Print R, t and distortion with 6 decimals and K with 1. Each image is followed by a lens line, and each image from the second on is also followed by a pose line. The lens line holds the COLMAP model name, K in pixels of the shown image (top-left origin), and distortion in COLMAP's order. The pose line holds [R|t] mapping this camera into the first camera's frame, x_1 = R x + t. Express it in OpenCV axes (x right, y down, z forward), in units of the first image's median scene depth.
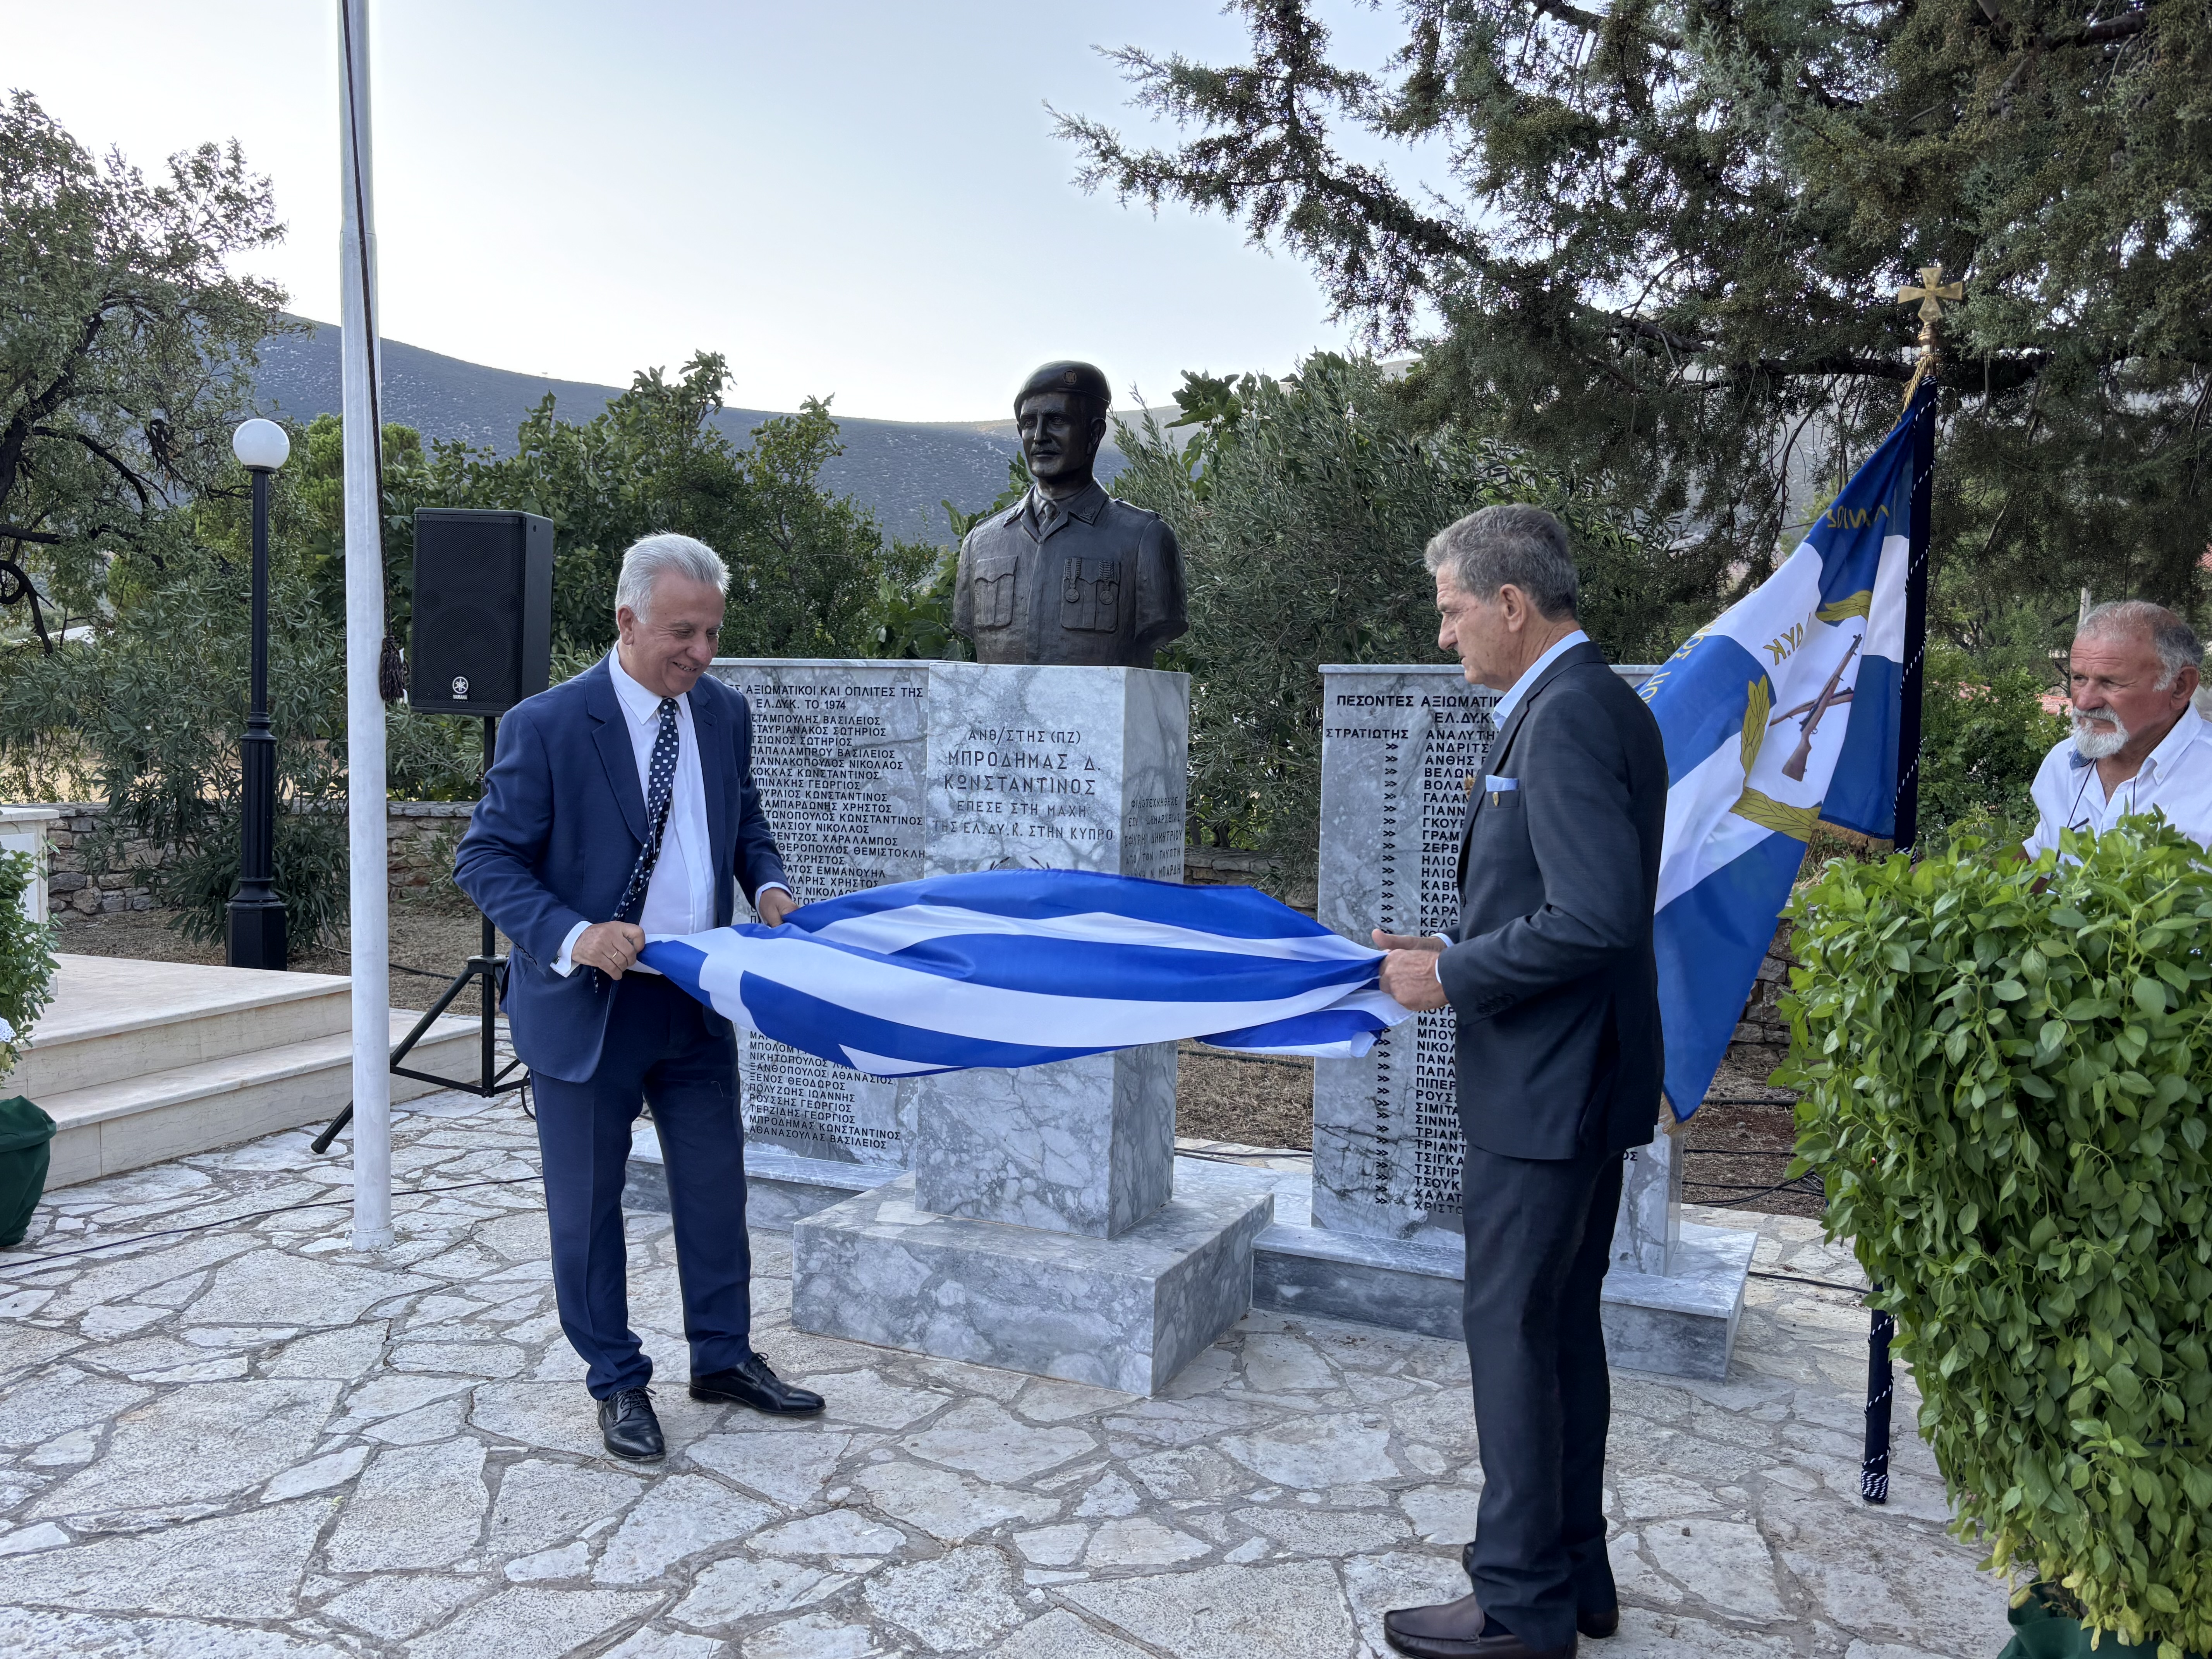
lens RADIAL K [[1772.9, 0, 1137.4], [0, 1772.9, 831.4], [0, 0, 1]] dist [0.073622, -0.079989]
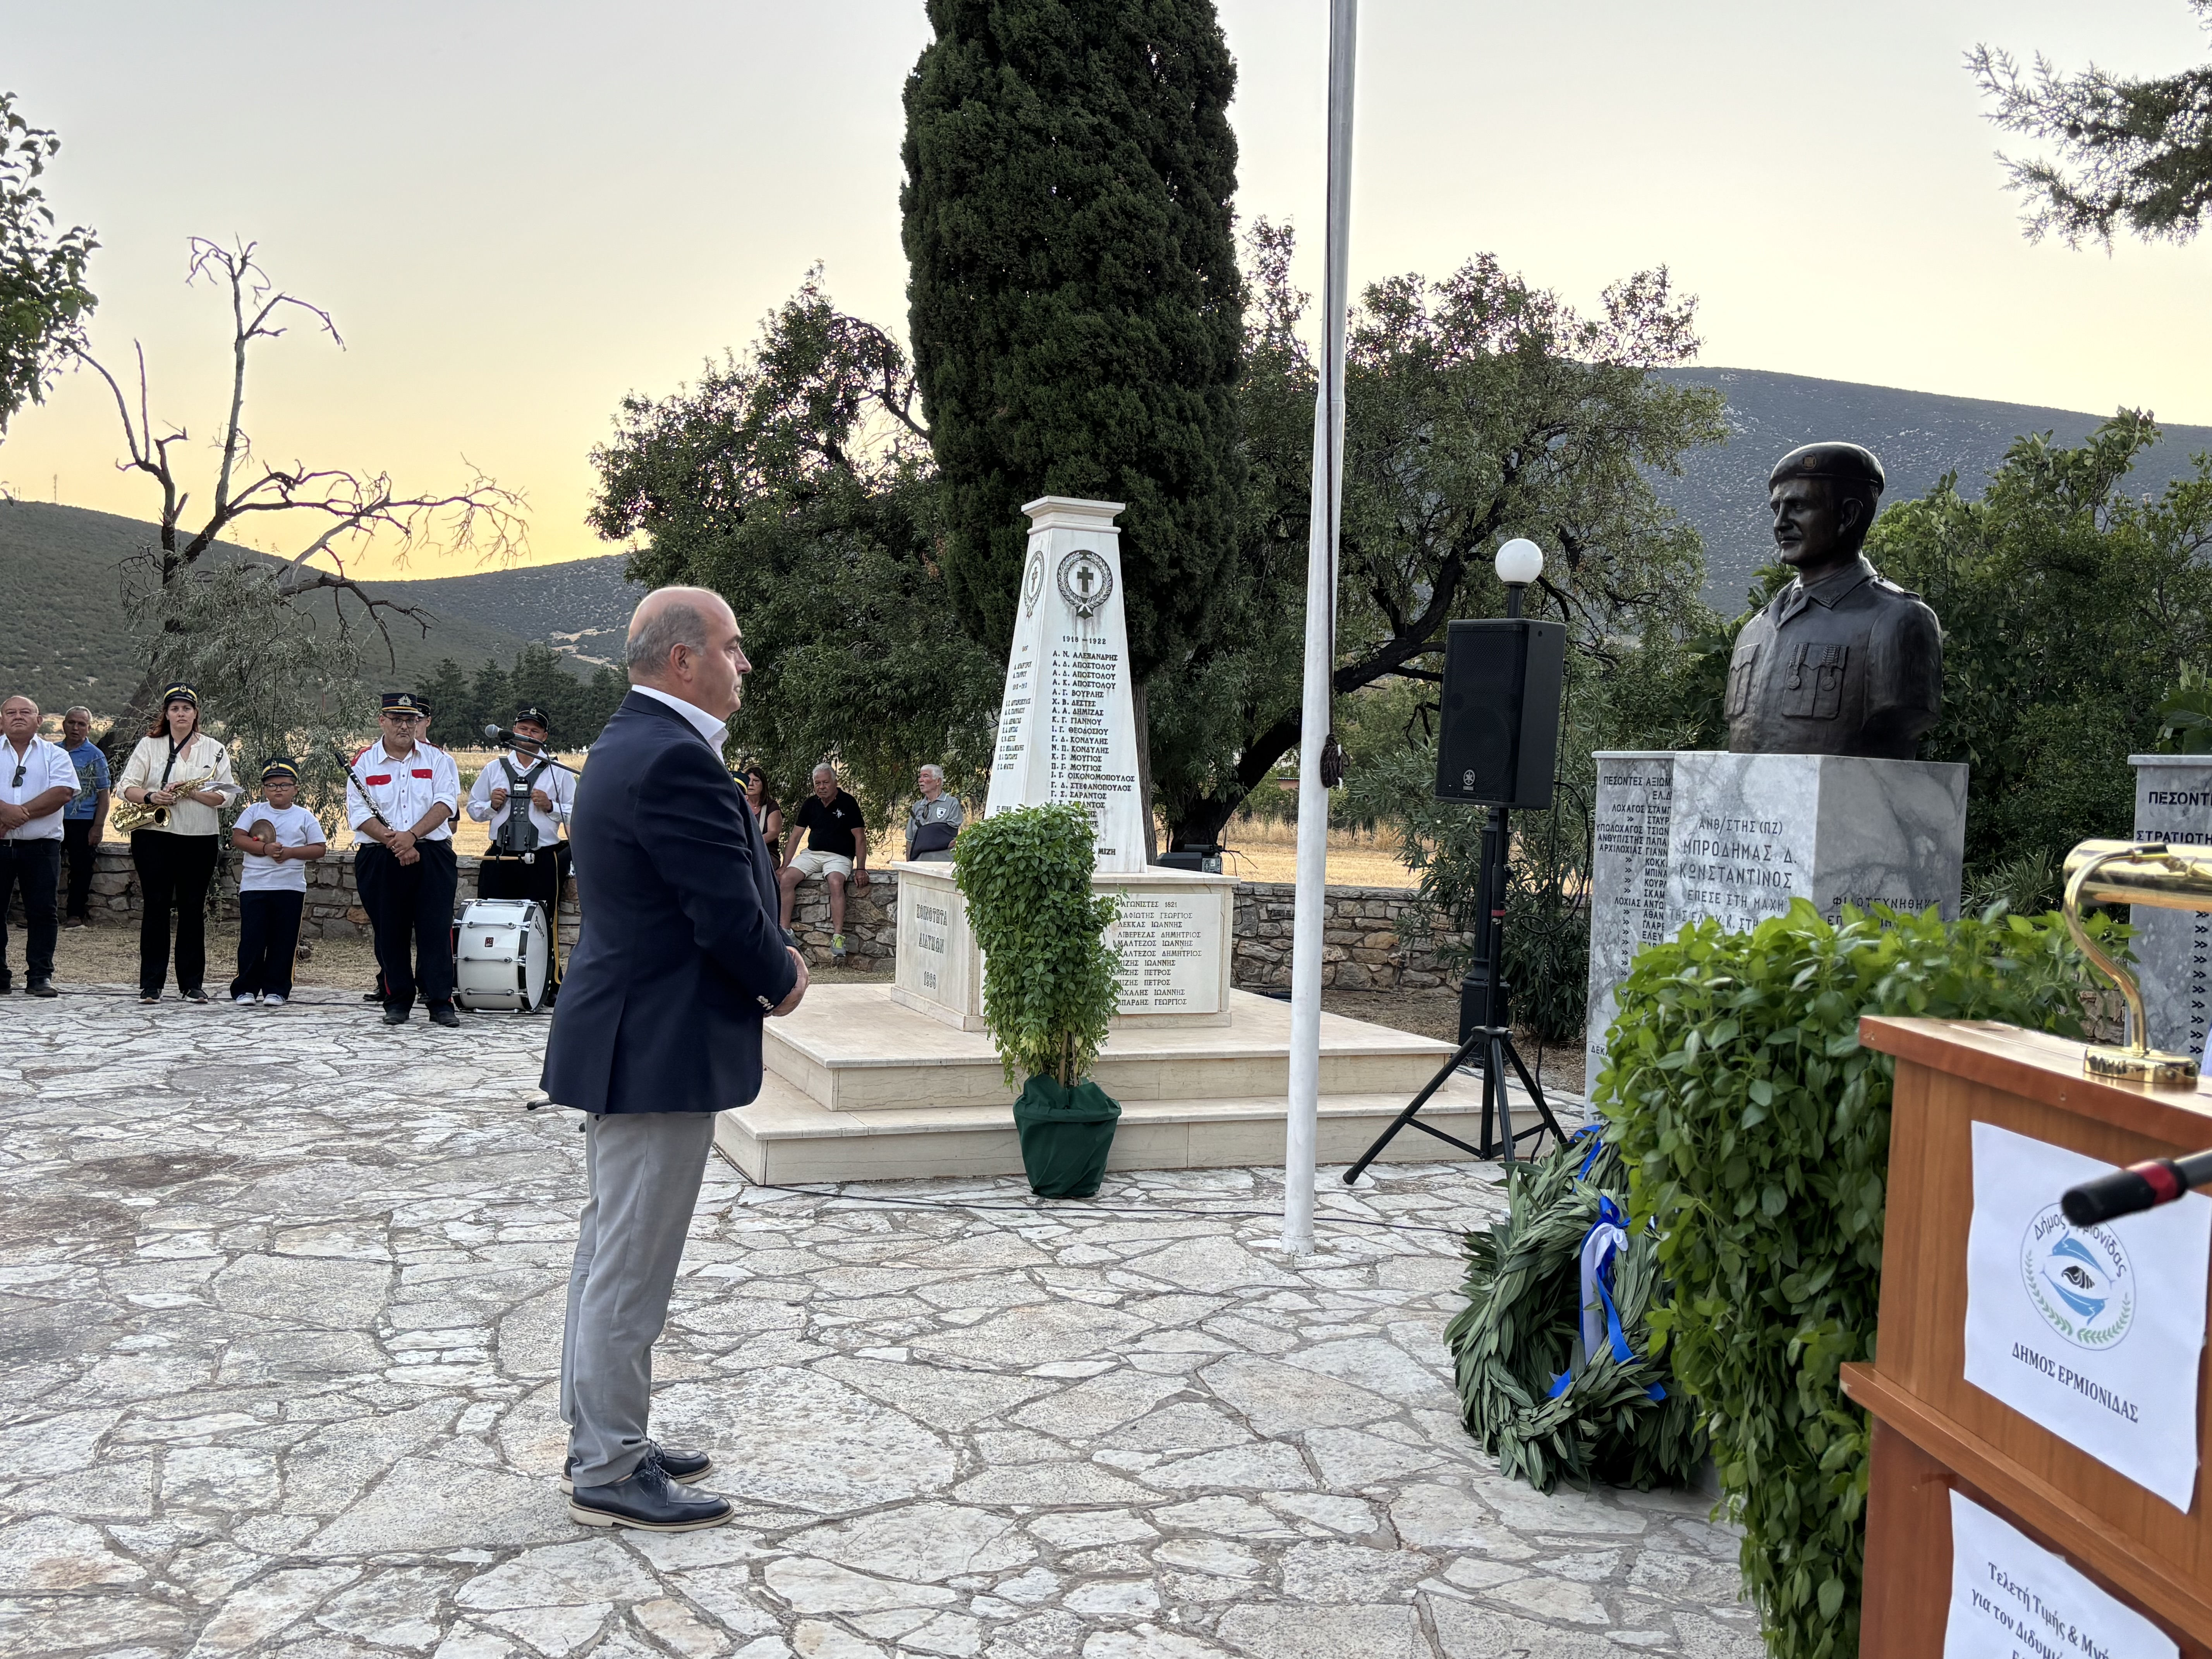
lens RADIAL K [[2008.5, 0, 1125.8], [0, 2008.5, 827.6], [0, 0, 1]] dist [0.082626, -0.206312]
pose [[0.696073, 0.028655, -0.717399, 0.494768], [-0.076399, 0.996486, -0.034326, 0.011016], [0.713894, 0.078702, 0.695817, -0.015292]]
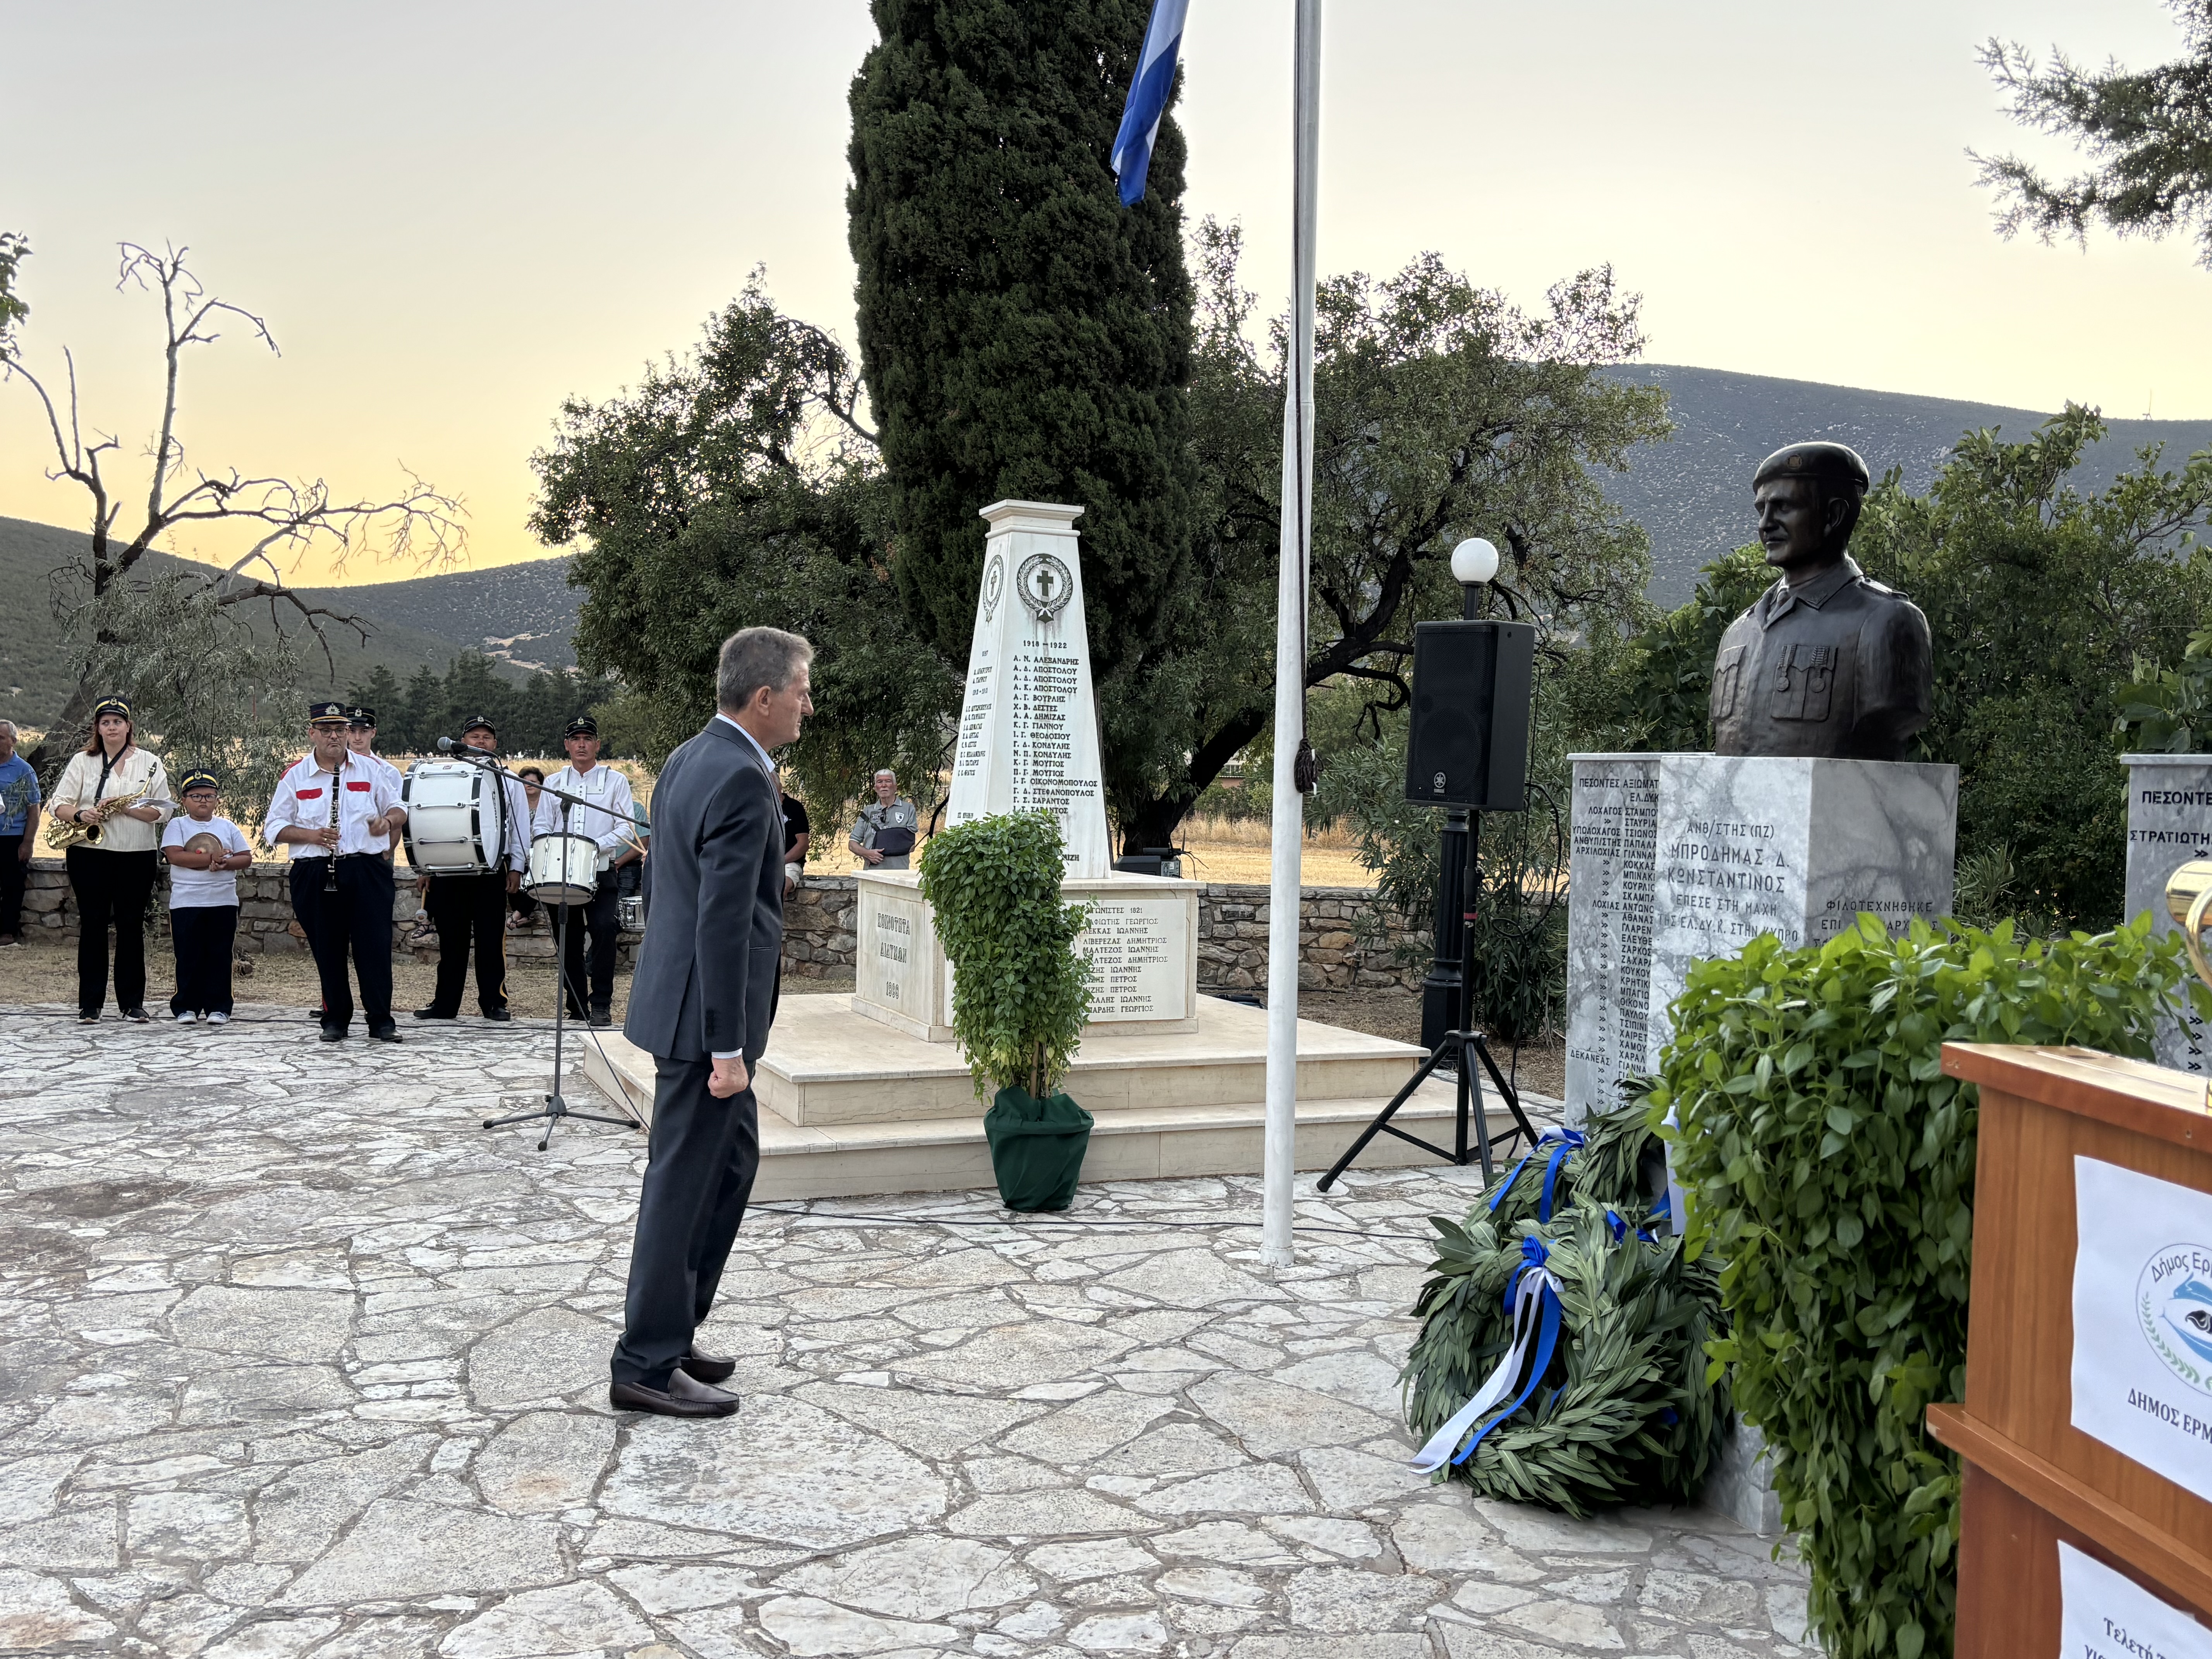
lens RADIAL K [[2010.6, 0, 1115.9], [0, 2010.6, 814.1], [0, 0, 1]] dist [0.075780, -0.172818]
pose [[0.713466, 0.015656, -0.700515, 0.465500], [-0.063649, 0.997065, -0.042543, 0.005853], [0.697793, 0.074940, 0.712369, -0.019182]]
